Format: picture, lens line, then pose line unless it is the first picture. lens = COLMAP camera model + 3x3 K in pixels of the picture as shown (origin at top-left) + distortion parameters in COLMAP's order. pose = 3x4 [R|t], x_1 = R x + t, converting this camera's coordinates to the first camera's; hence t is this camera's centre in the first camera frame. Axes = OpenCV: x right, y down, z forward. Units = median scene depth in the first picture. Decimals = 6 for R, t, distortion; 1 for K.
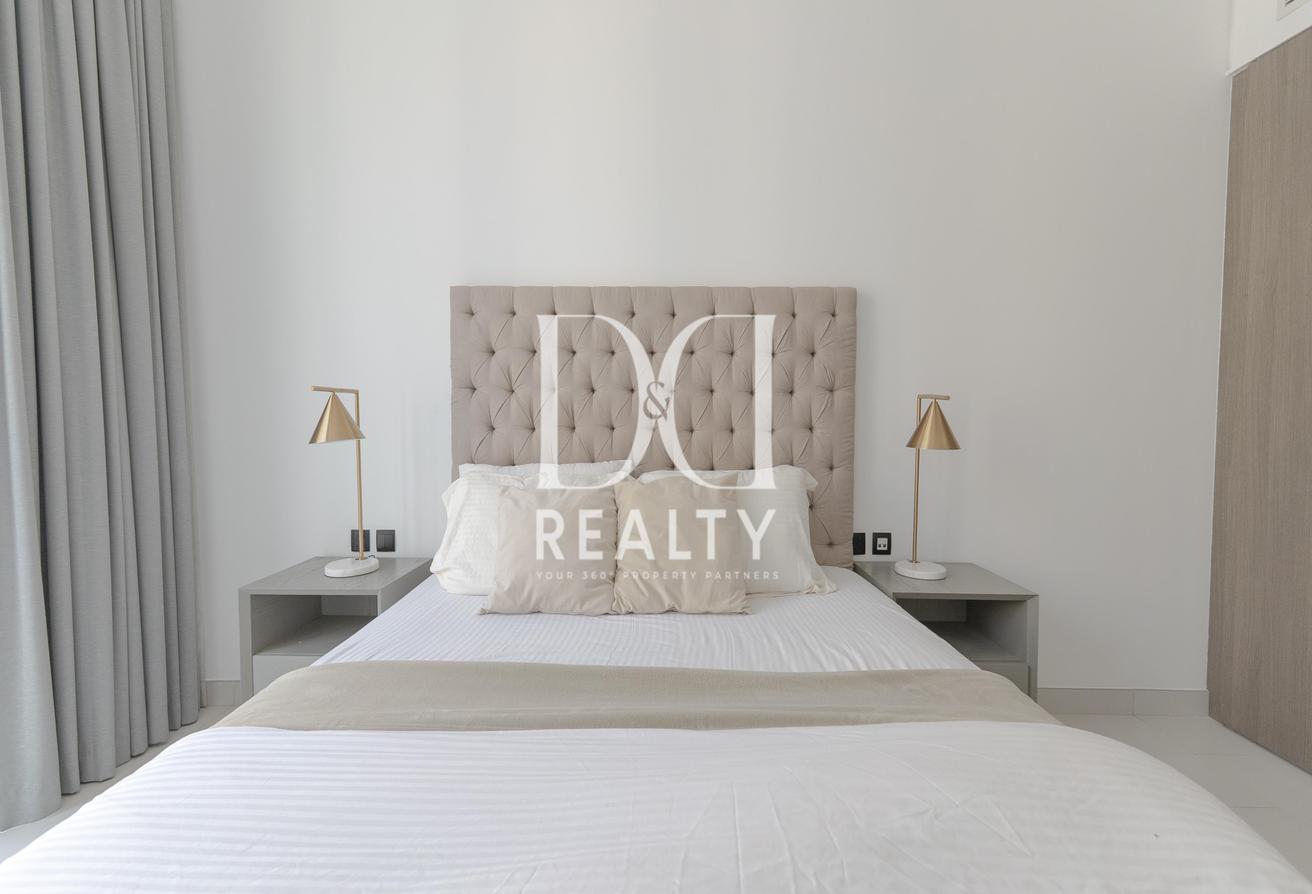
lens RADIAL K [[584.5, 0, 653.6], [0, 584.5, 441.1], [0, 0, 1]] dist [0.003119, 0.000889]
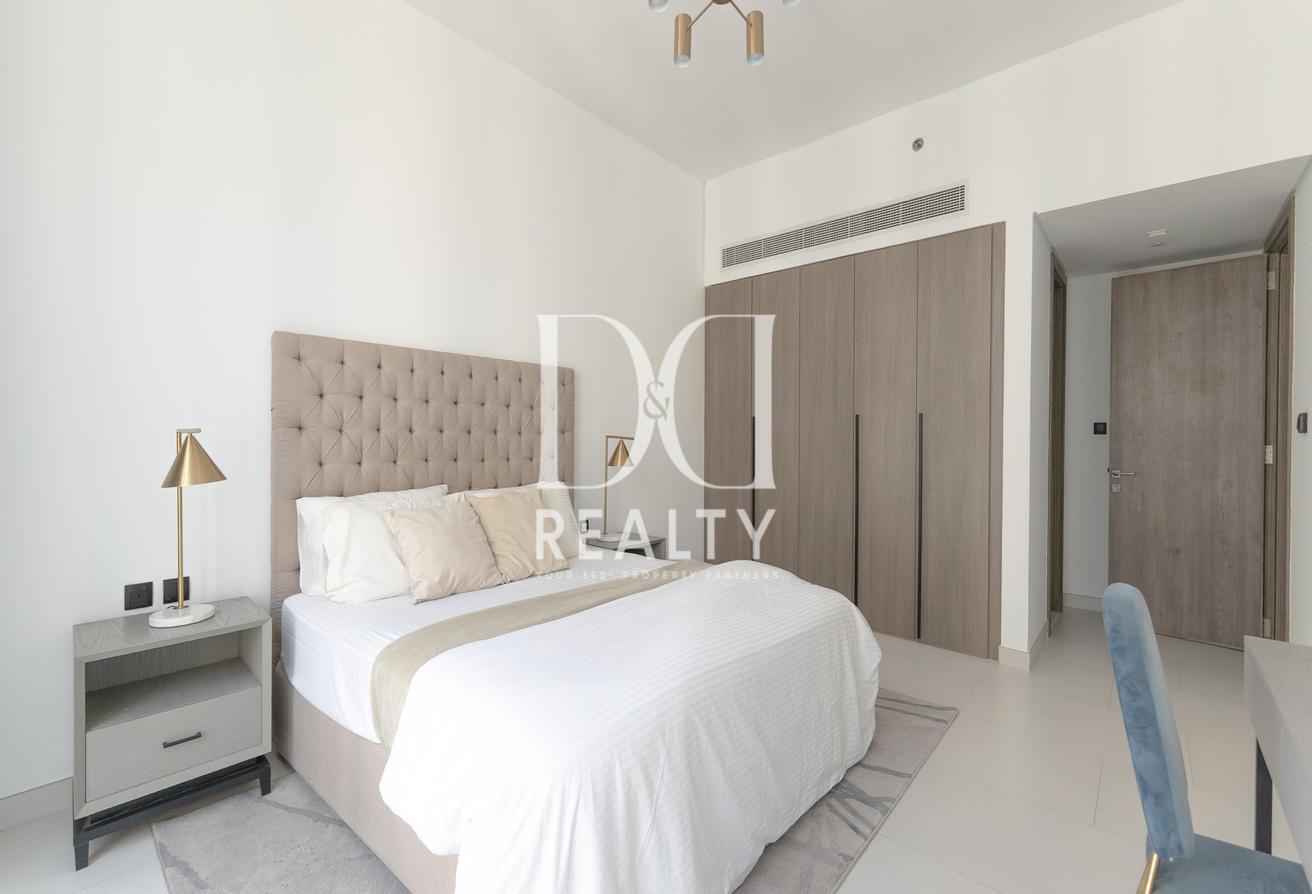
lens RADIAL K [[584.5, 0, 664.6], [0, 584.5, 444.7], [0, 0, 1]] dist [0.003119, 0.000889]
pose [[0.627431, -0.012635, 0.778570, -0.758559], [0.050707, 0.998409, -0.024661, 0.001717], [-0.777019, 0.054952, 0.627073, -0.208192]]
